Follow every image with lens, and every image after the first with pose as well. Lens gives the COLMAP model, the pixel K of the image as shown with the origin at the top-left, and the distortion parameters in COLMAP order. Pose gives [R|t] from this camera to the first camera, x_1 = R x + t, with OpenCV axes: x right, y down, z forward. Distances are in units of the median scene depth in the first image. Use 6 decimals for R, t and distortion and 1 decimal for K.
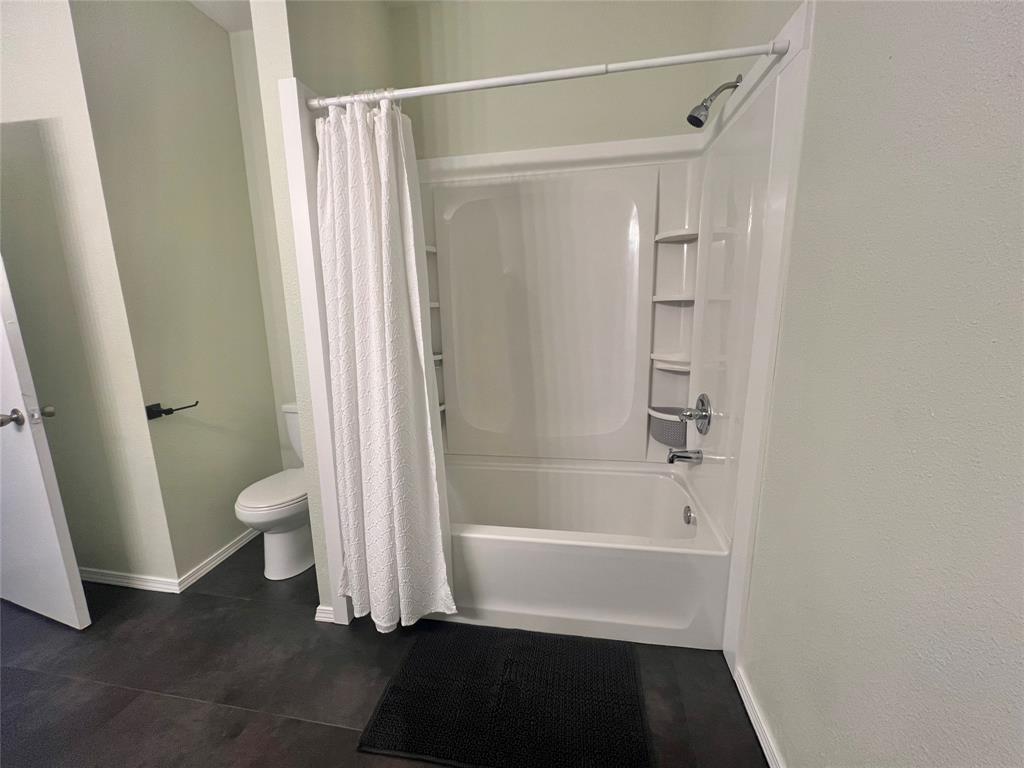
lens RADIAL K [[406.0, 0, 512.0], [0, 406.0, 384.0], [0, 0, 1]] dist [0.001825, -0.000122]
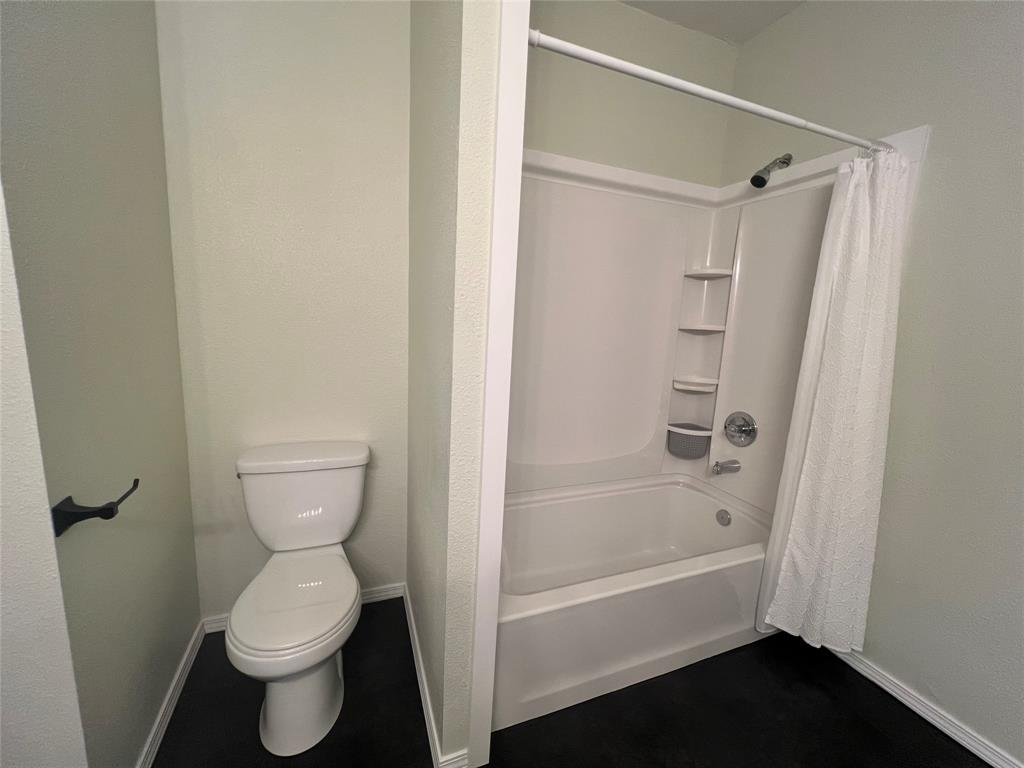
lens RADIAL K [[406.0, 0, 512.0], [0, 406.0, 384.0], [0, 0, 1]] dist [0.001825, -0.000122]
pose [[0.860229, -0.022690, 0.509403, -0.629795], [0.022591, 0.999724, 0.006380, -0.074024], [-0.509407, 0.006020, 0.860505, 0.301343]]
